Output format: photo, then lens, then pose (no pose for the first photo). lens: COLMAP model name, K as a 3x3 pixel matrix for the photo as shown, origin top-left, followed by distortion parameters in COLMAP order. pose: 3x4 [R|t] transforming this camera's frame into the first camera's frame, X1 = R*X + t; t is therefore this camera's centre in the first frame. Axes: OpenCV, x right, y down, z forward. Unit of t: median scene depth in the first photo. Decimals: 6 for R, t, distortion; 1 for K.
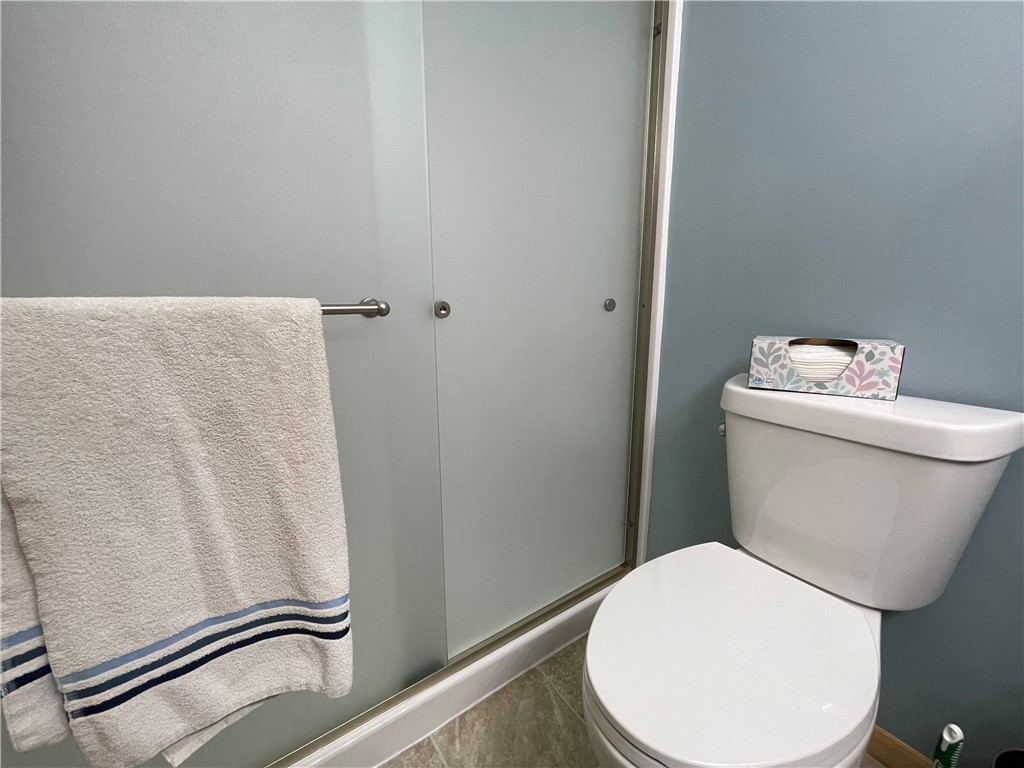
lens RADIAL K [[413.0, 0, 513.2], [0, 413.0, 381.5], [0, 0, 1]] dist [-0.003726, -0.000248]
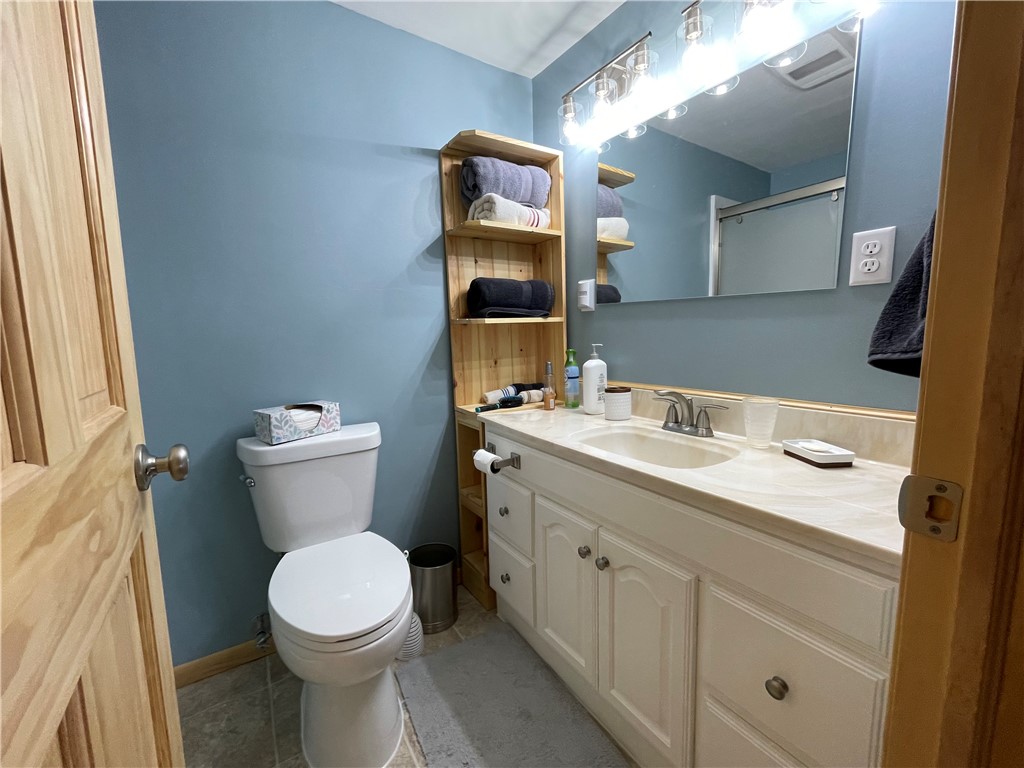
lens RADIAL K [[413.0, 0, 511.7], [0, 413.0, 382.6], [0, 0, 1]] dist [-0.003726, -0.000248]
pose [[0.033139, -0.117770, 0.992488, -0.961125], [0.204040, 0.972916, 0.108635, -0.213561], [-0.978402, 0.198907, 0.056271, 0.020403]]
